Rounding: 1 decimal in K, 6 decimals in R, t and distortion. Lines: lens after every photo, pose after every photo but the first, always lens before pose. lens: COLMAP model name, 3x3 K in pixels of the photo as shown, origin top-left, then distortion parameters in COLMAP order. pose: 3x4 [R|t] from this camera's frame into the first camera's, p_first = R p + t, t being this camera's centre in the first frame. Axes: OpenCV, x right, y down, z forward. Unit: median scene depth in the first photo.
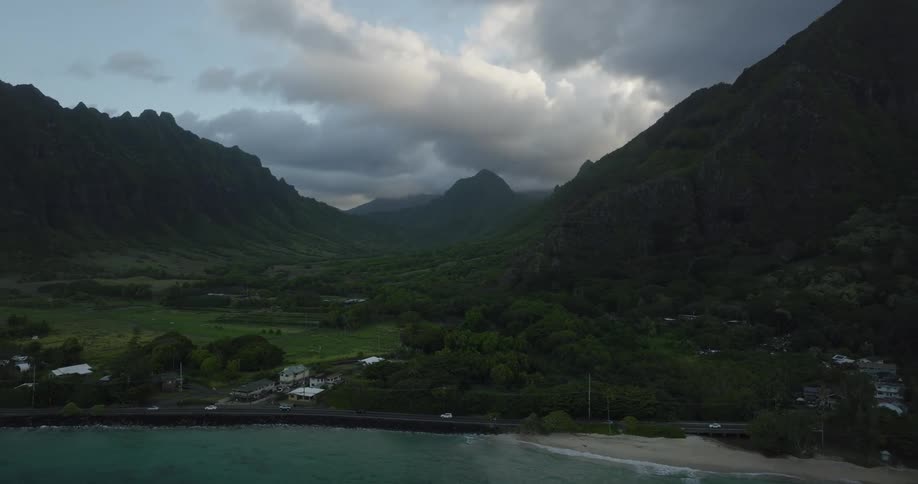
lens RADIAL K [[595.0, 0, 458.9], [0, 595.0, 260.2], [0, 0, 1]] dist [-0.153134, 0.041601]
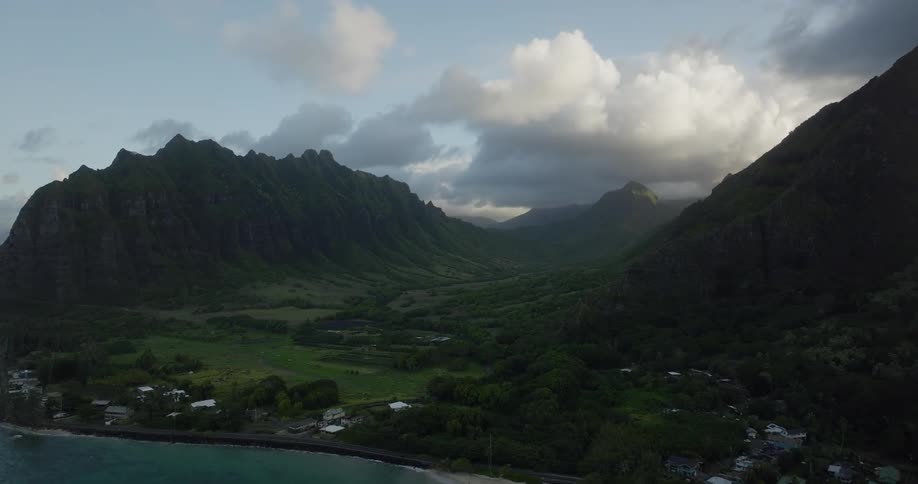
lens RADIAL K [[598.2, 0, 459.0], [0, 598.2, 242.0], [0, 0, 1]] dist [-0.104727, -0.003142]
pose [[0.959691, -0.013774, -0.280721, 0.214709], [0.004180, 0.999387, -0.034749, -0.091287], [0.281028, 0.032175, 0.959160, -0.181199]]
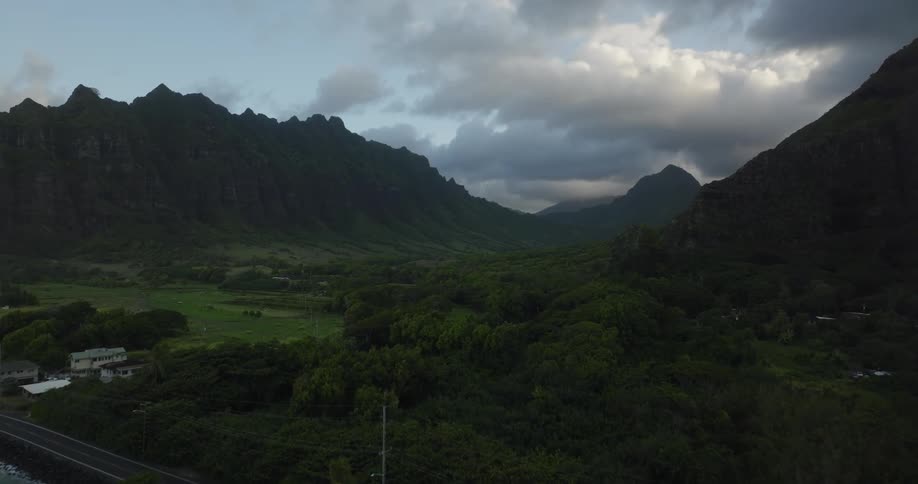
lens RADIAL K [[578.5, 0, 456.3], [0, 578.5, 261.3], [0, 0, 1]] dist [-0.120330, 0.001784]
pose [[0.940715, 0.003342, -0.339181, 0.145635], [-0.006729, 0.999939, -0.008811, 0.037900], [0.339131, 0.010571, 0.940680, 0.247881]]
